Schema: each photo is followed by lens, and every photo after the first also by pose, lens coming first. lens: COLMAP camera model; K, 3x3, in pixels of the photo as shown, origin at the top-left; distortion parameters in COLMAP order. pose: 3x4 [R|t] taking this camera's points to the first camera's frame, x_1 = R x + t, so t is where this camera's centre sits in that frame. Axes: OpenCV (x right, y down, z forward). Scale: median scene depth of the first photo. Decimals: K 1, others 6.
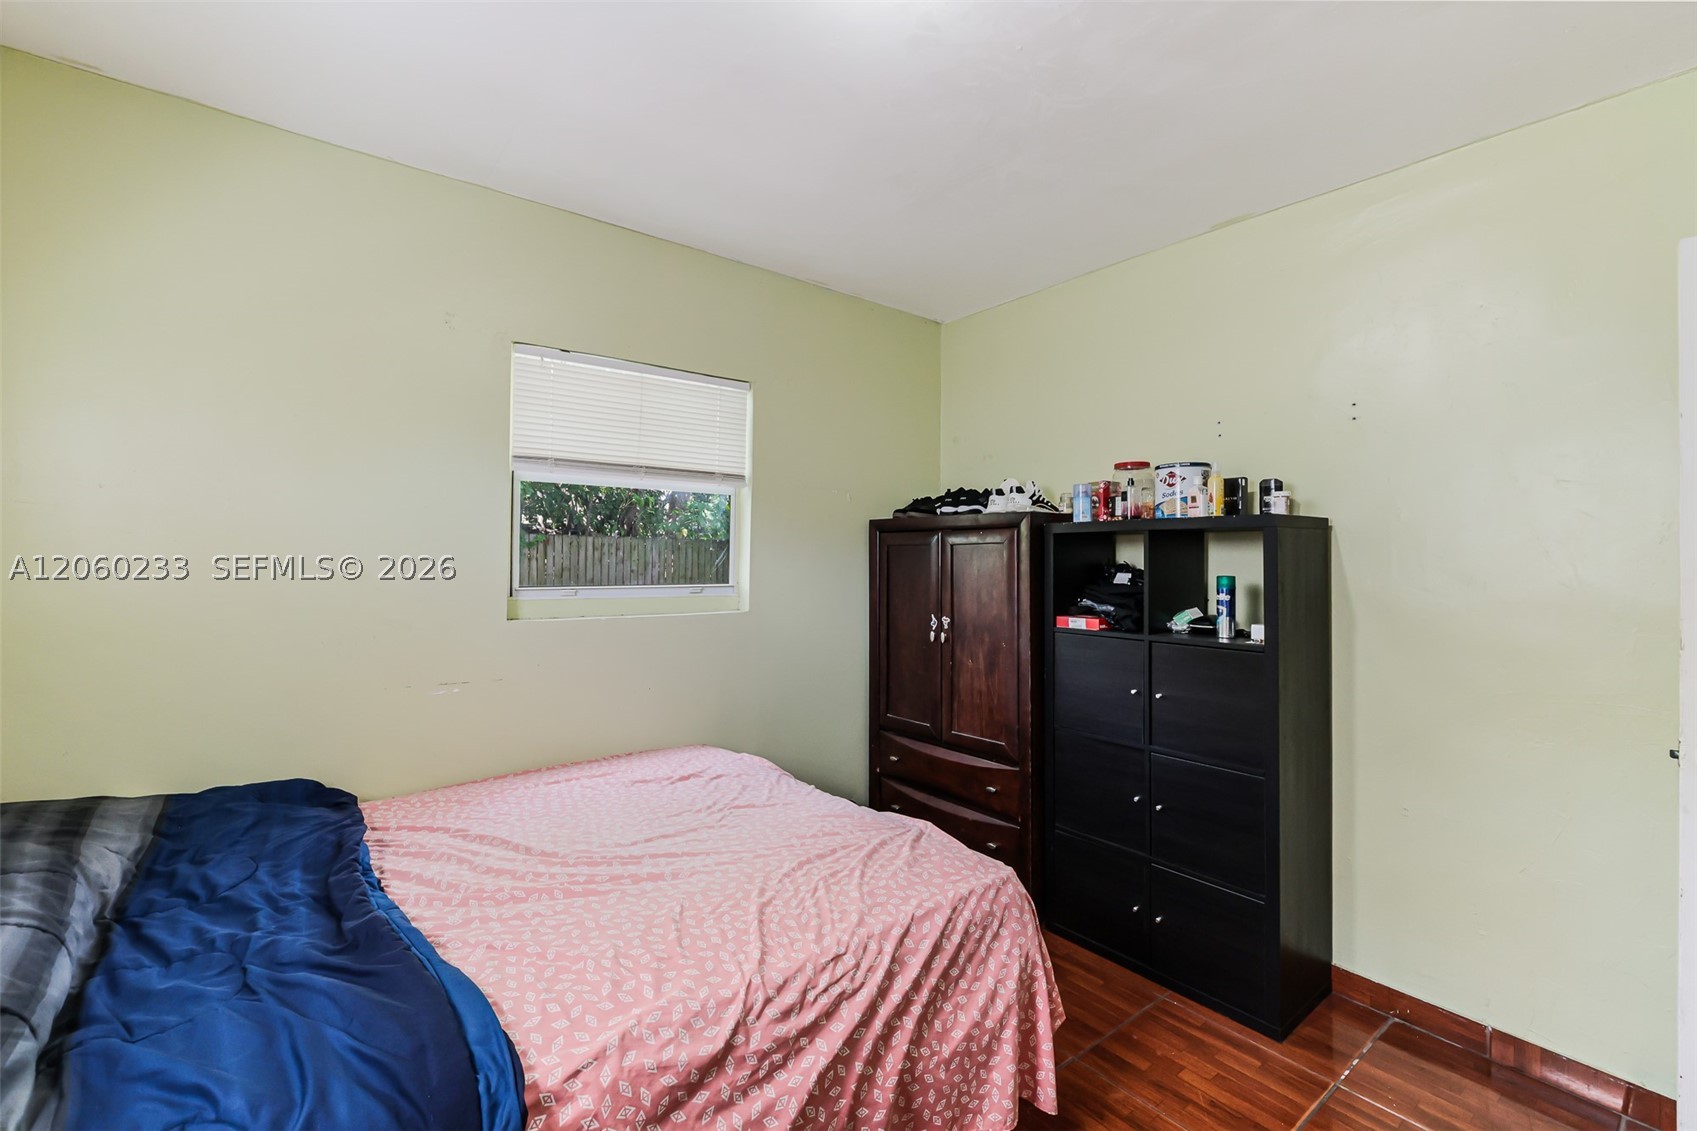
lens RADIAL K [[711.1, 0, 797.7], [0, 711.1, 568.1], [0, 0, 1]] dist [-0.001021, -0.000122]
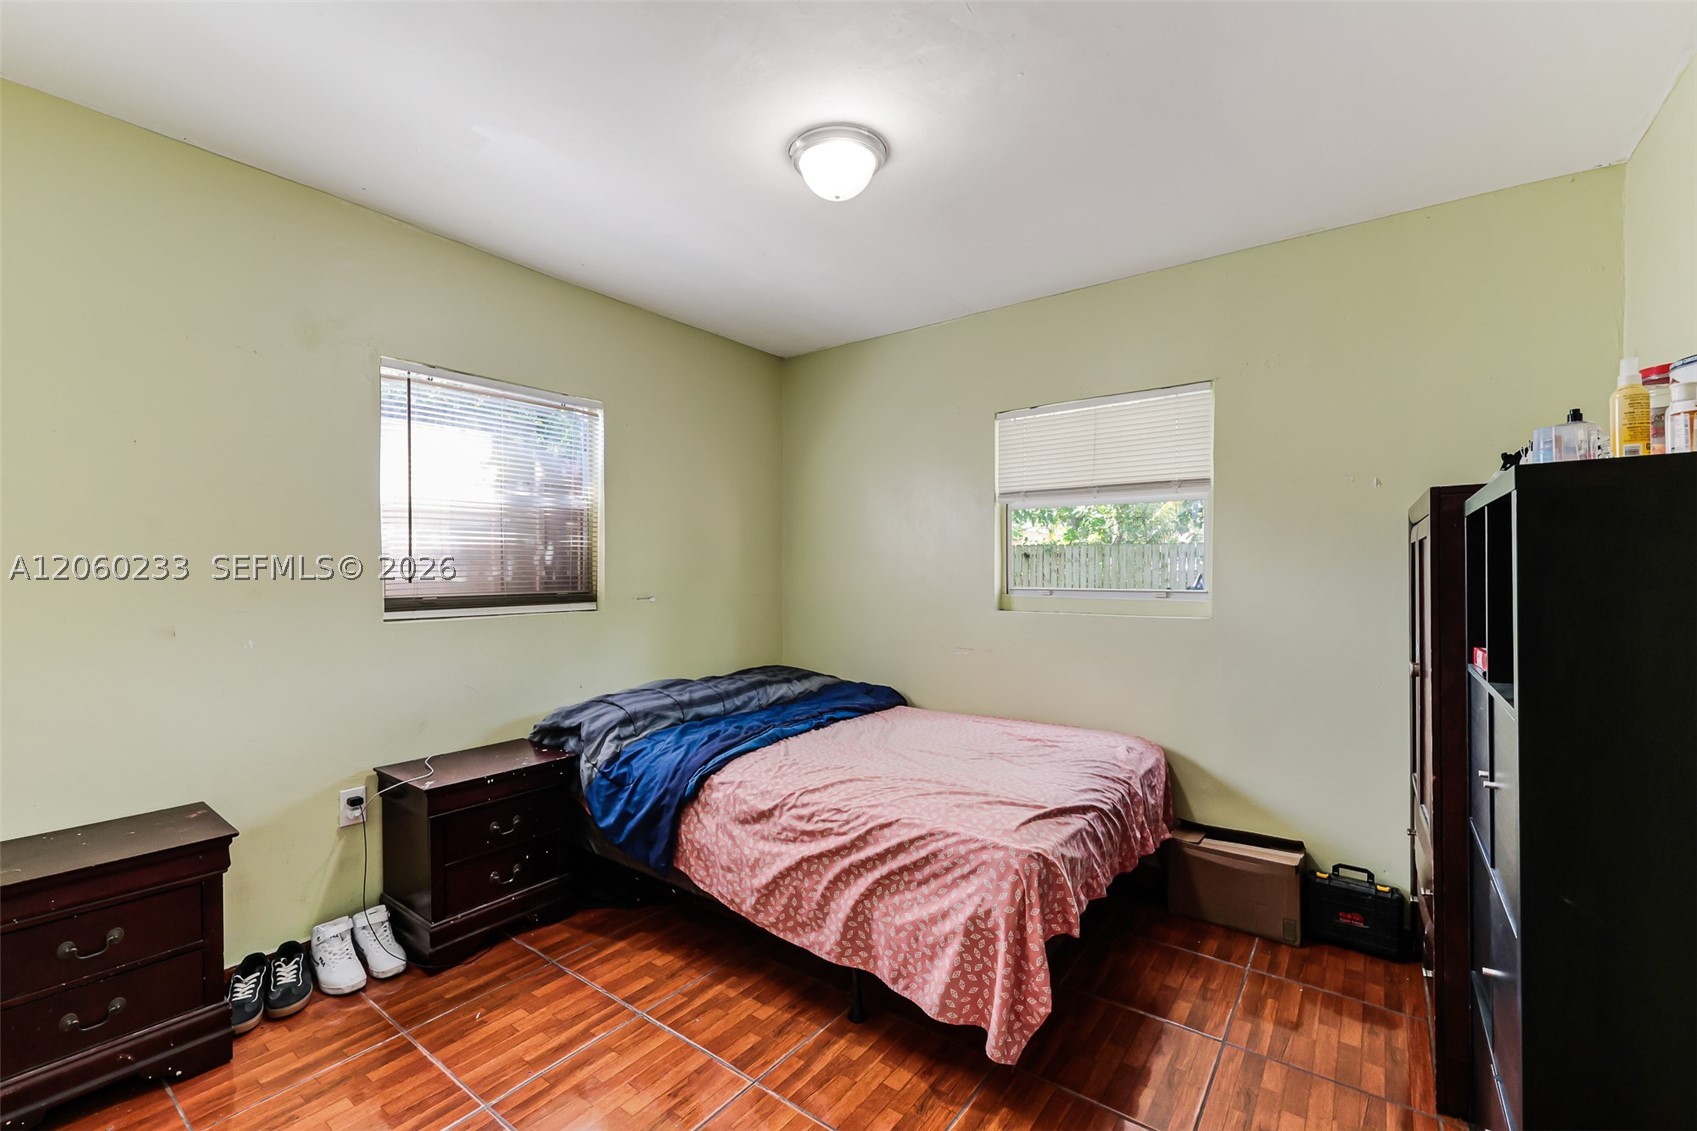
lens RADIAL K [[712.6, 0, 837.1], [0, 712.6, 555.1], [0, 0, 1]] dist [0.000008, -0.000091]
pose [[0.280318, -0.026085, -0.959553, 1.526654], [0.006768, 0.999660, -0.025198, -0.002971], [0.959883, 0.000569, 0.280400, 0.490369]]
